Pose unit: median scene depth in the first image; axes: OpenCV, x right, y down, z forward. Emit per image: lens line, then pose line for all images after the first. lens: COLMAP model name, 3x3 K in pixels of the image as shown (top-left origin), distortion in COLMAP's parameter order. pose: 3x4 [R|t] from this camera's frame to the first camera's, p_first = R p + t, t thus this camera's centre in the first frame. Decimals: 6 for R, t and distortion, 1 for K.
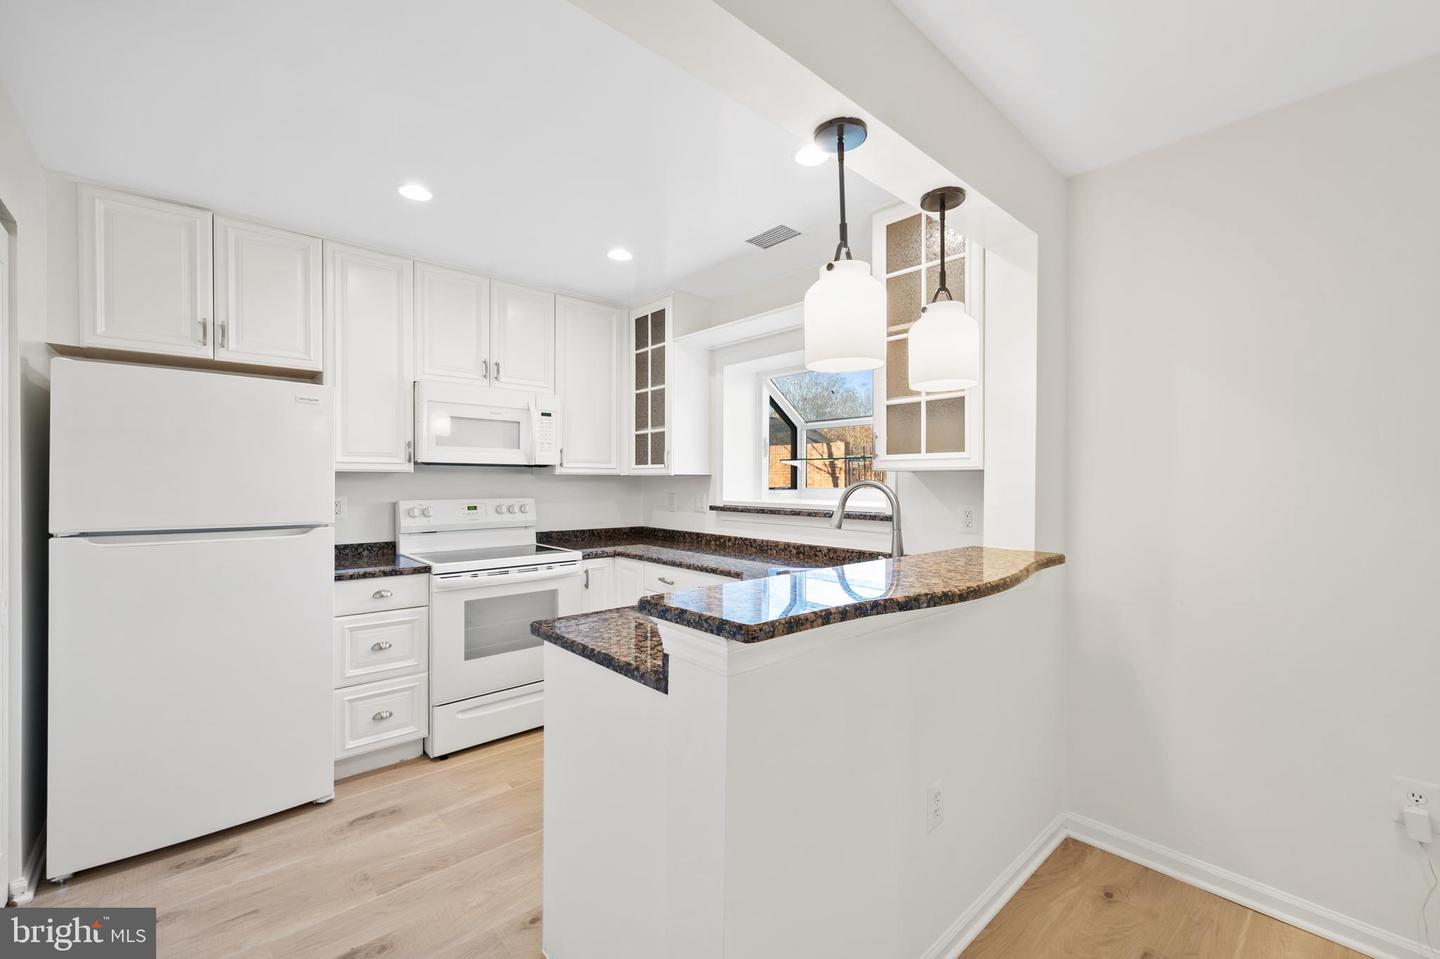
lens RADIAL K [[589.2, 0, 717.2], [0, 589.2, 481.5], [0, 0, 1]] dist [-0.000122, -0.000235]
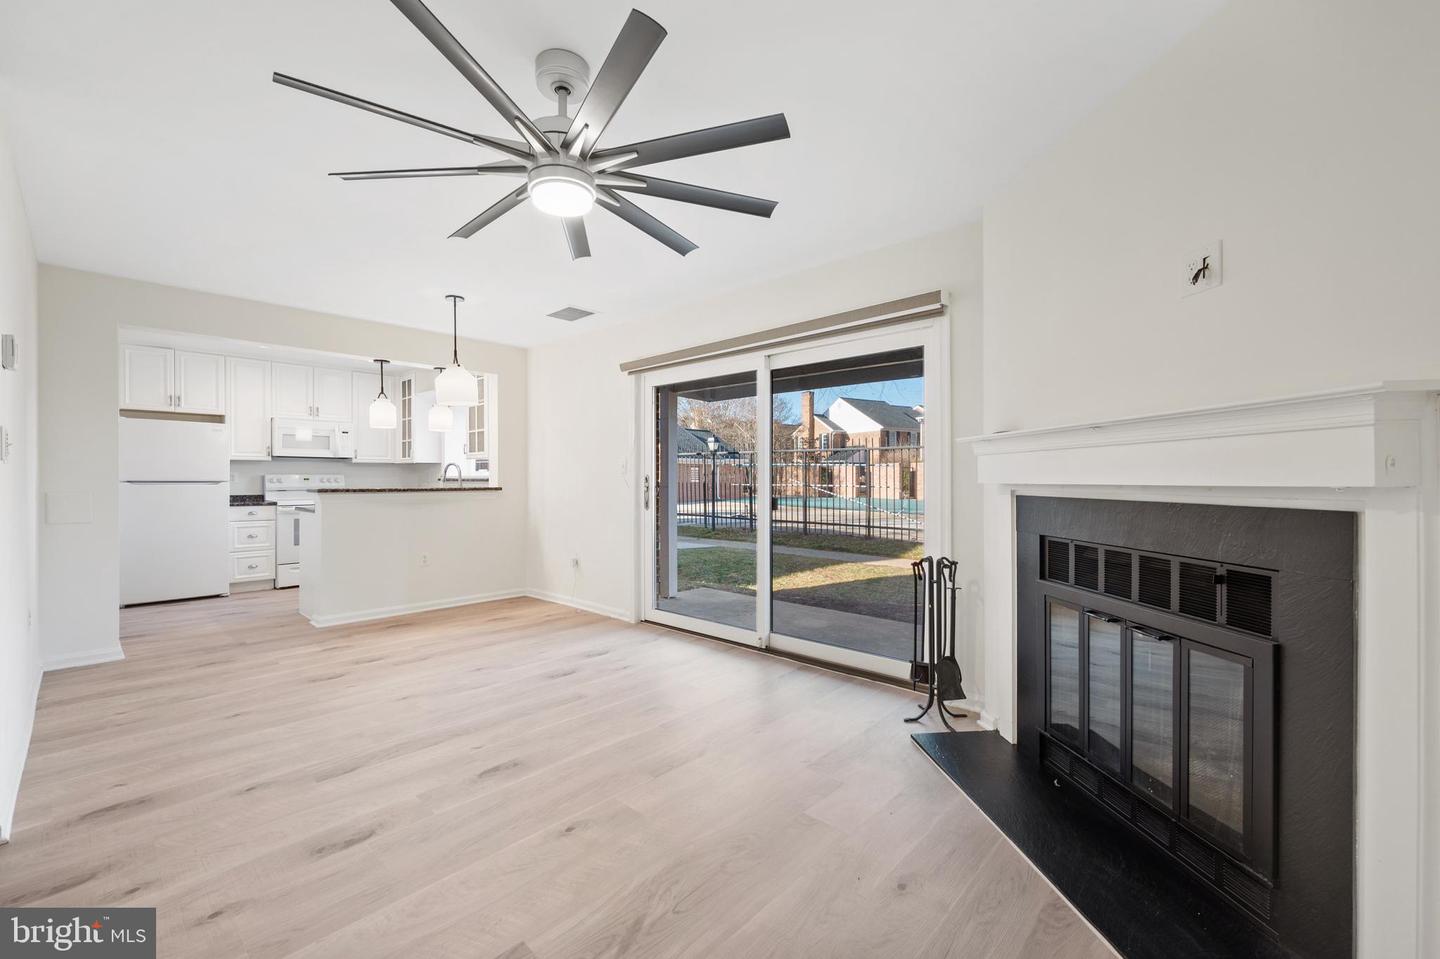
lens RADIAL K [[589.6, 0, 718.5], [0, 589.6, 477.7], [0, 0, 1]] dist [-0.001352, 0.000001]
pose [[0.995207, -0.002816, 0.097752, 0.825648], [0.003222, 0.999987, -0.004000, 0.055380], [-0.097739, 0.004296, 0.995203, -1.190487]]
